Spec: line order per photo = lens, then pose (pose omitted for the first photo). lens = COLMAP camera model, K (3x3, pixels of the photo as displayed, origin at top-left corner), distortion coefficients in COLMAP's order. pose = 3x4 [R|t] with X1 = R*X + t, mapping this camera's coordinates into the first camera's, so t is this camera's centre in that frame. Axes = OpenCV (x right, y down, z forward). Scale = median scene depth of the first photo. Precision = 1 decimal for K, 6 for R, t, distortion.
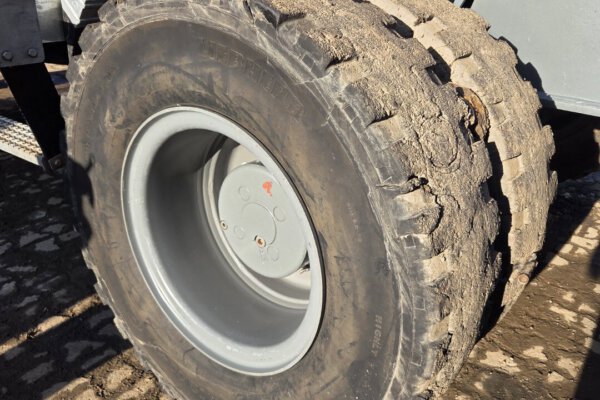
lens RADIAL K [[533.9, 0, 296.1], [0, 533.9, 200.9], [0, 0, 1]] dist [0.052737, -0.018995]
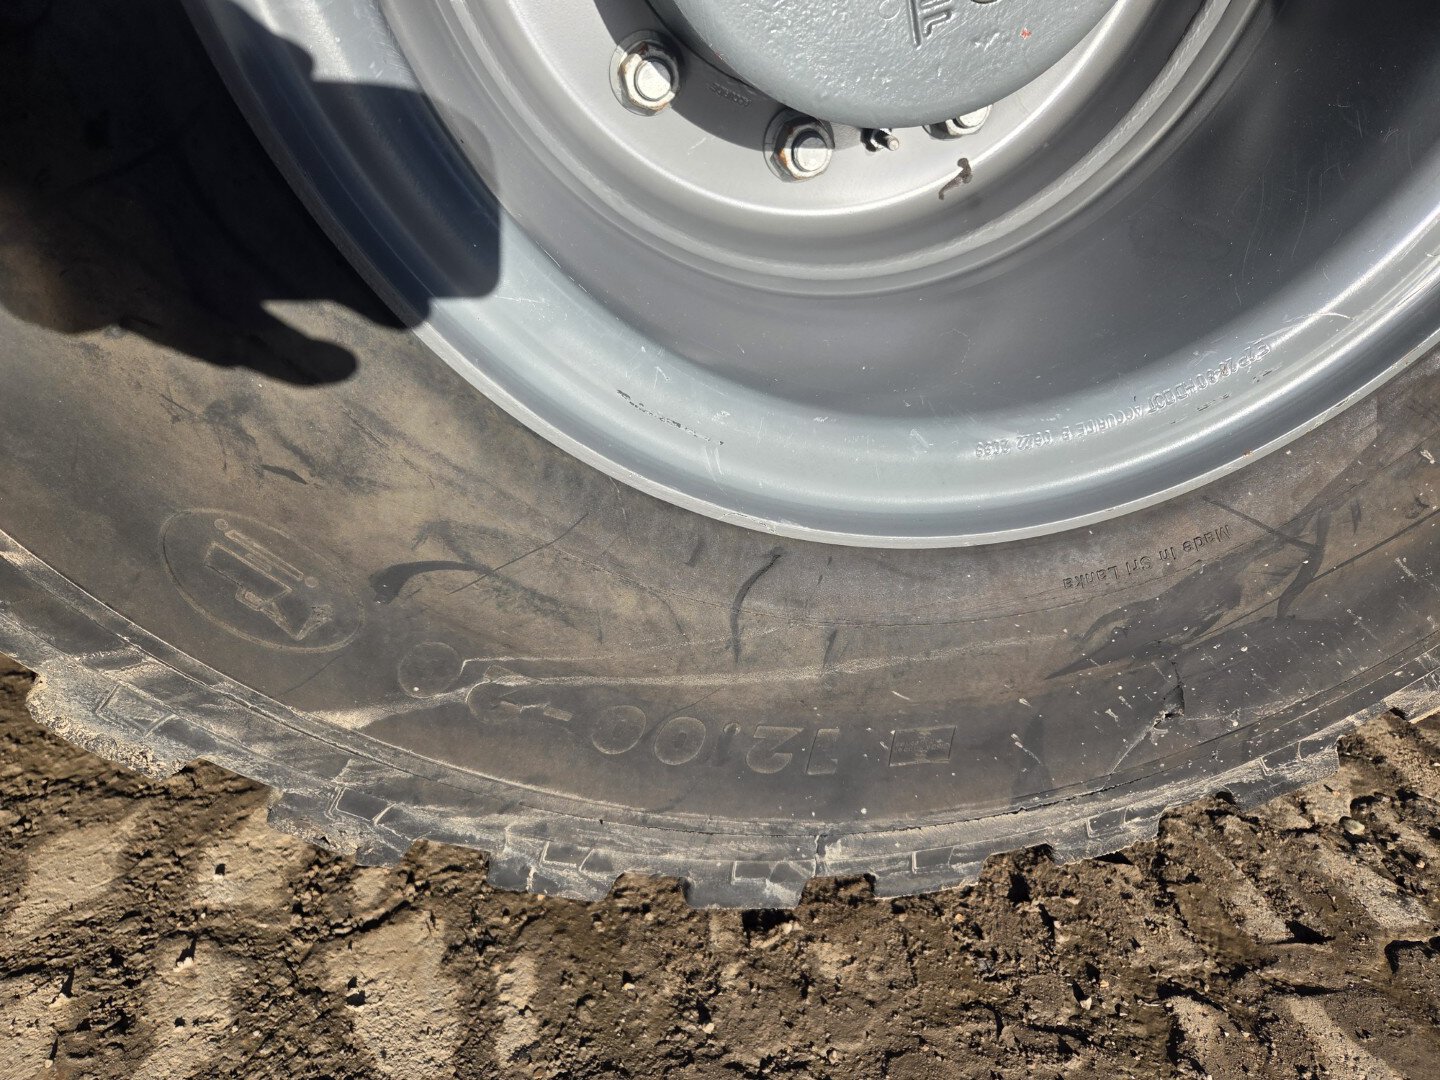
lens RADIAL K [[967.3, 0, 705.4], [0, 967.3, 546.5], [0, 0, 1]] dist [0.034775, 0.000072]
pose [[0.654676, -0.354133, 0.667825, -0.539471], [0.240270, 0.935142, 0.260346, 0.218972], [-0.716708, -0.009984, 0.697302, 0.966371]]
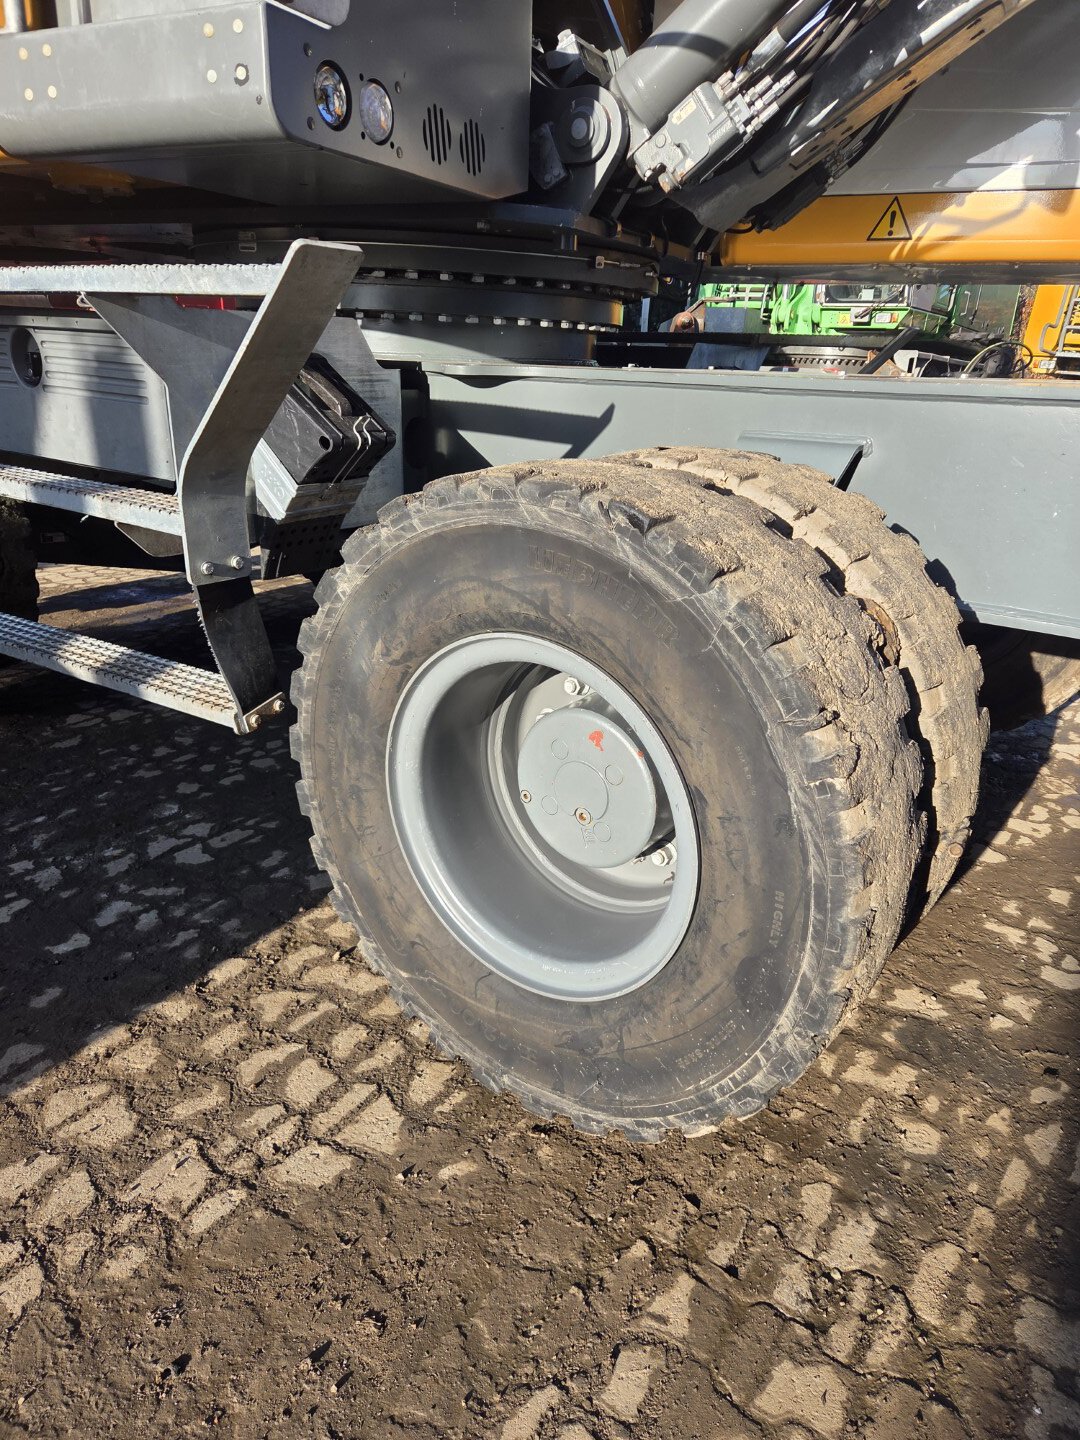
lens RADIAL K [[949.1, 0, 535.4], [0, 949.1, 724.6], [0, 0, 1]] dist [0.076223, -0.056678]
pose [[0.999248, -0.028171, 0.026652, -0.194272], [0.030044, 0.996901, -0.072696, 0.052881], [-0.024521, 0.073442, 0.996998, -0.331850]]
